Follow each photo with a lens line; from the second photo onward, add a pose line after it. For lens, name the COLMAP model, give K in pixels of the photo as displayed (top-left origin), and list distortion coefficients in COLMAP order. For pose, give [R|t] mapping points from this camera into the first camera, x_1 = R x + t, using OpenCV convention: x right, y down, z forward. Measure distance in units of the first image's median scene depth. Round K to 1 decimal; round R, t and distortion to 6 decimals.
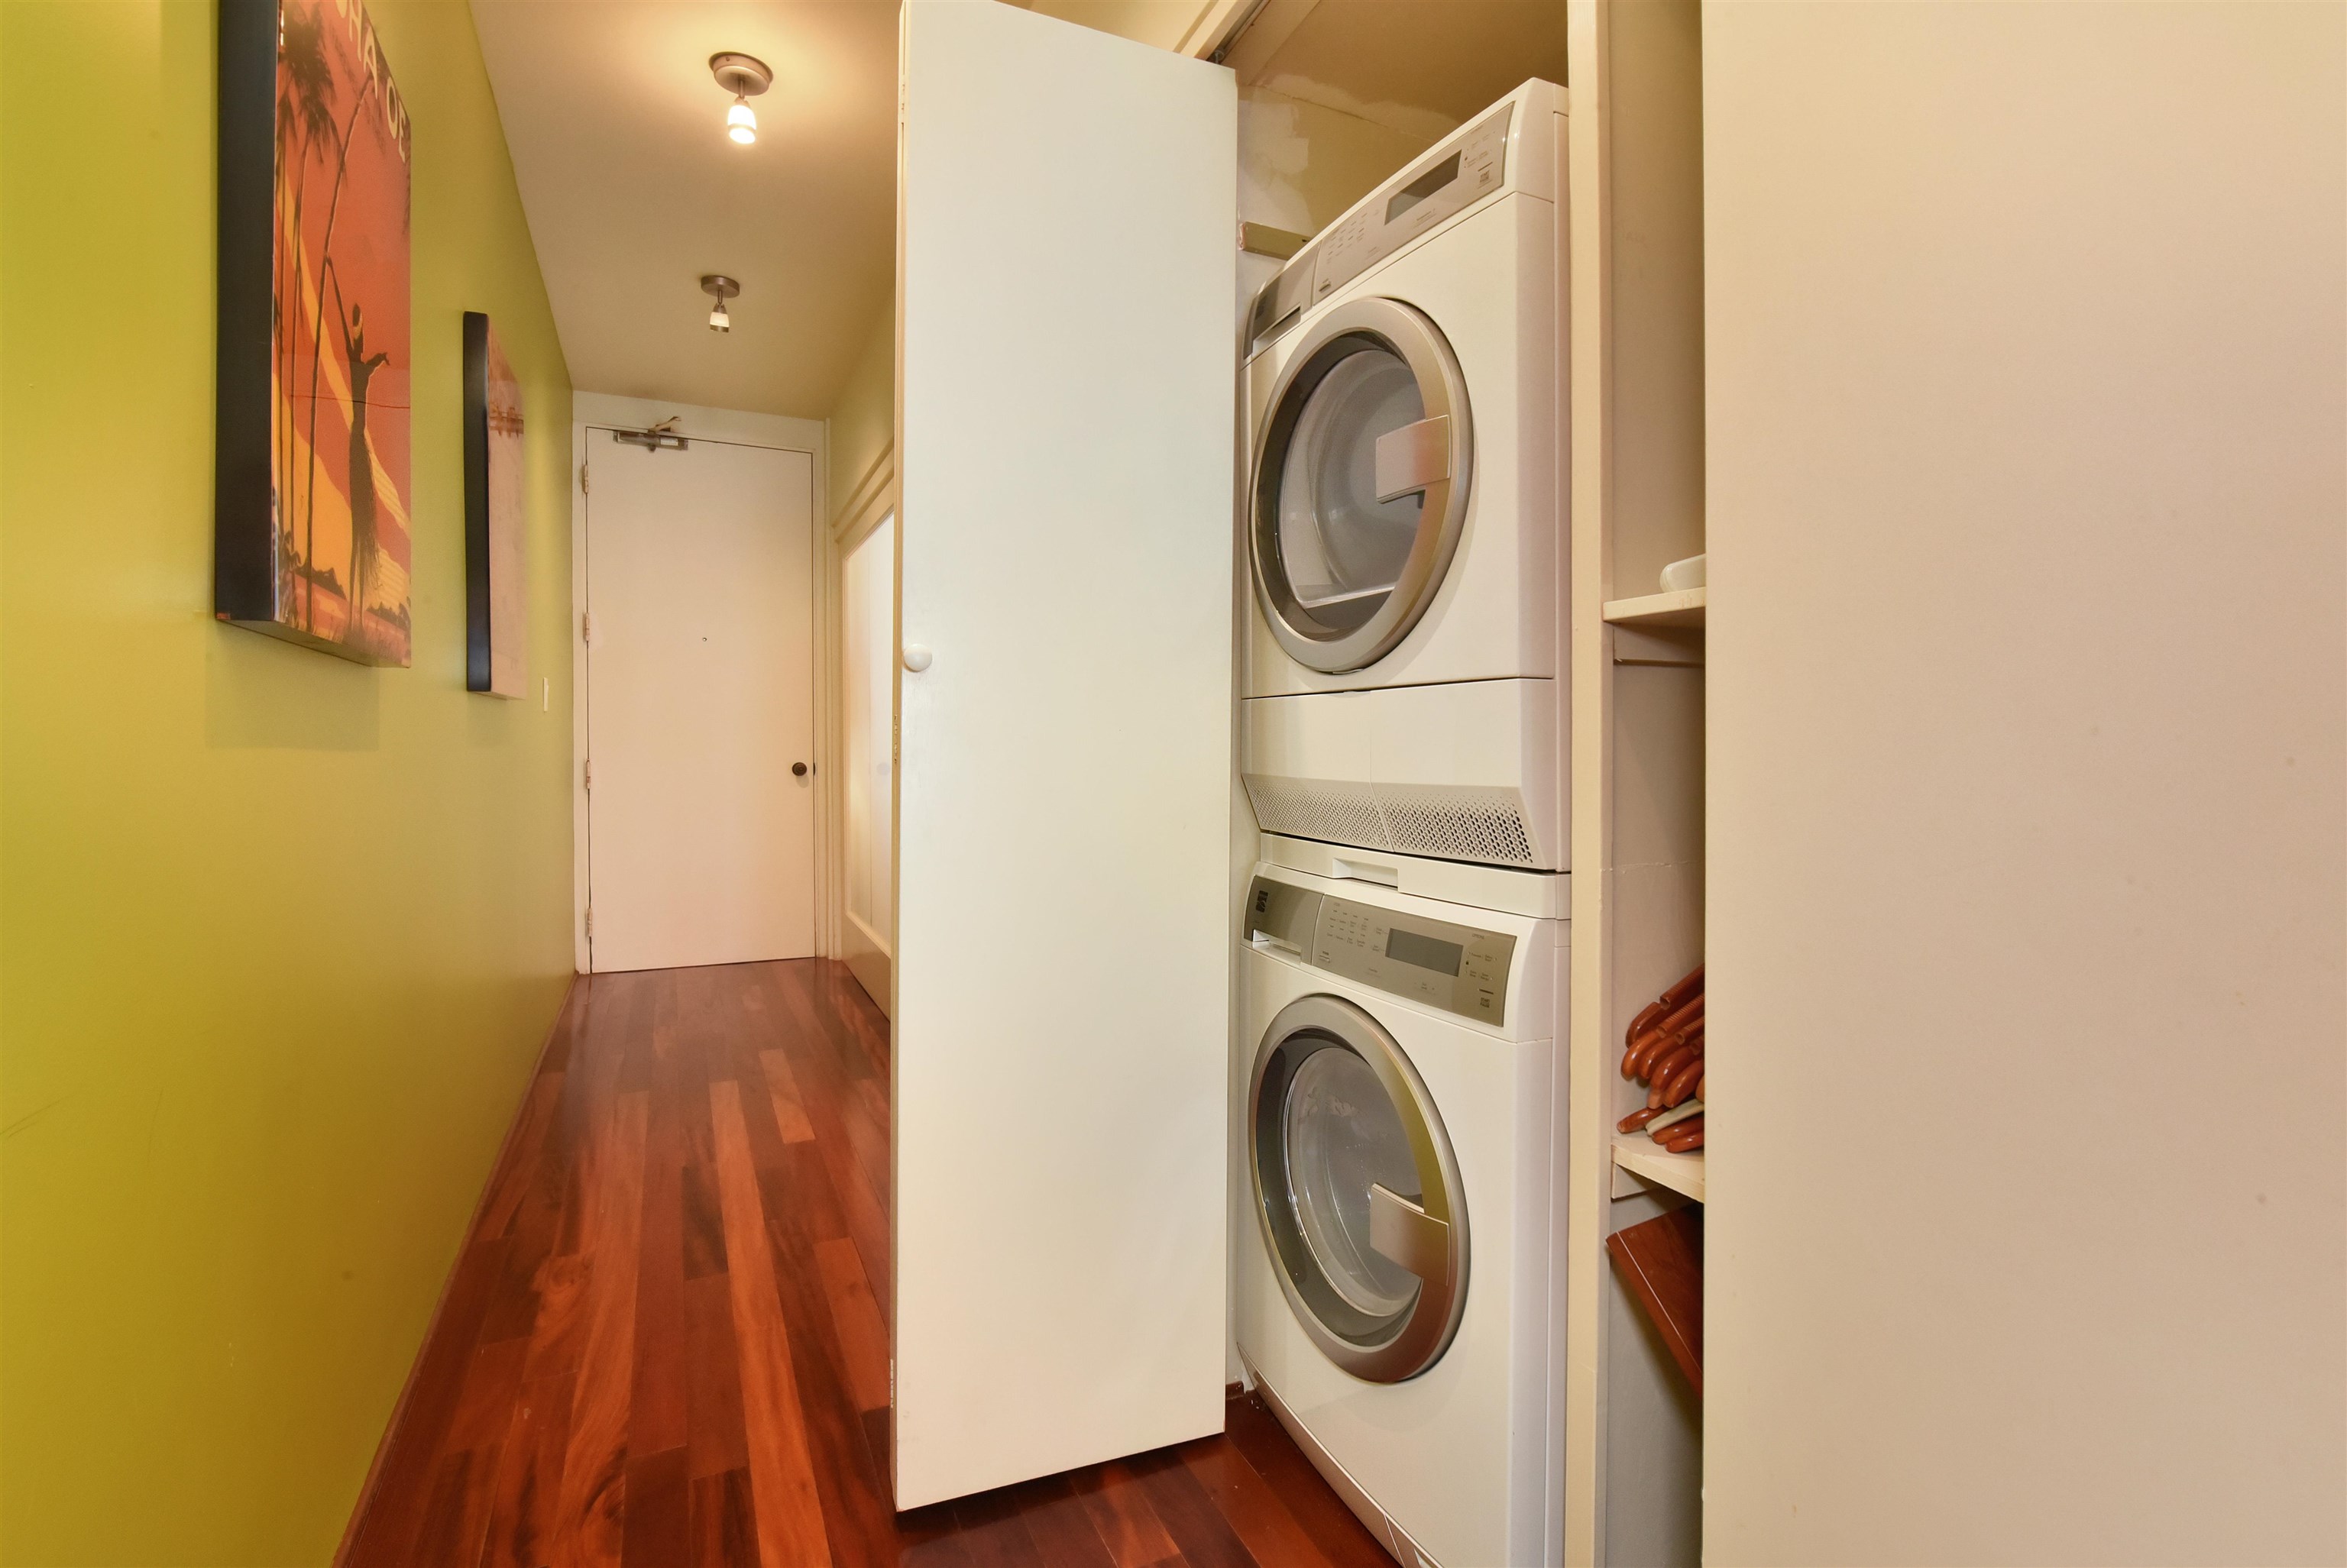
lens RADIAL K [[1028.7, 0, 1176.0], [0, 1028.7, 773.1], [0, 0, 1]] dist [-0.019832, -0.000393]
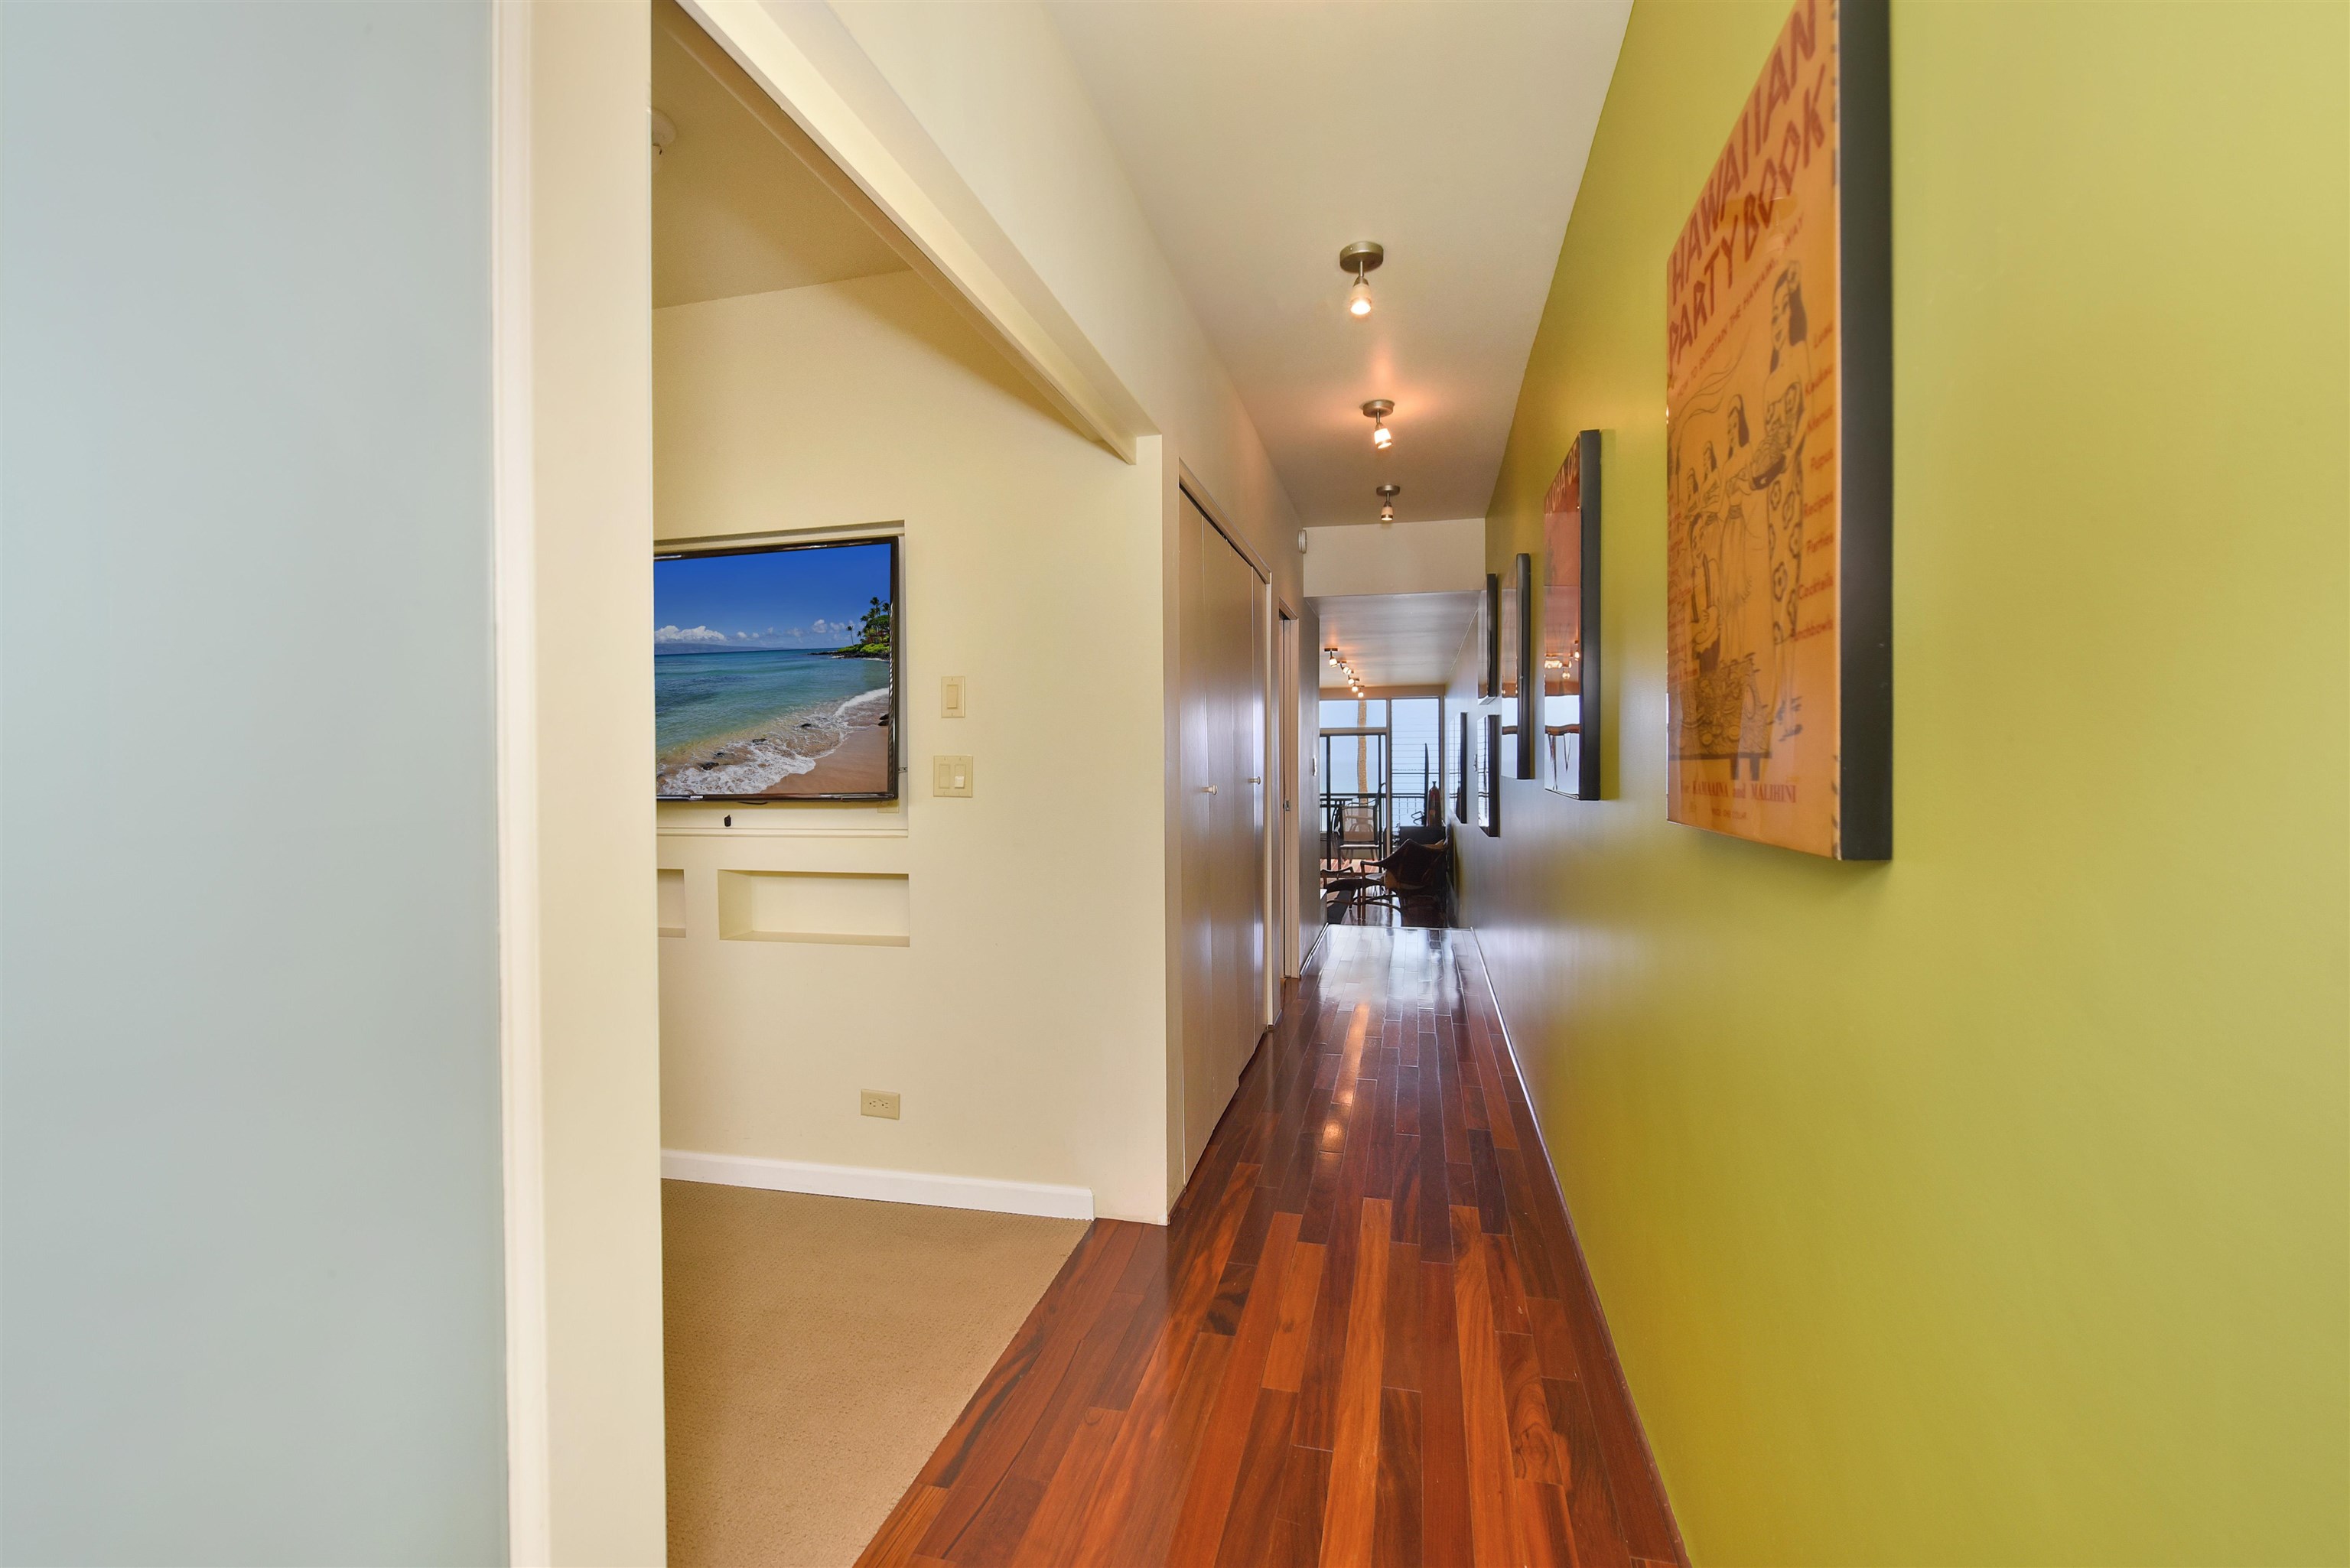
lens RADIAL K [[987.2, 0, 1172.2], [0, 987.2, 770.4], [0, 0, 1]] dist [-0.012301, -0.000418]
pose [[-0.768660, -0.002782, 0.639652, -1.102290], [0.013921, 0.999681, 0.021077, -0.198530], [-0.639506, 0.025105, -0.768376, 2.281706]]
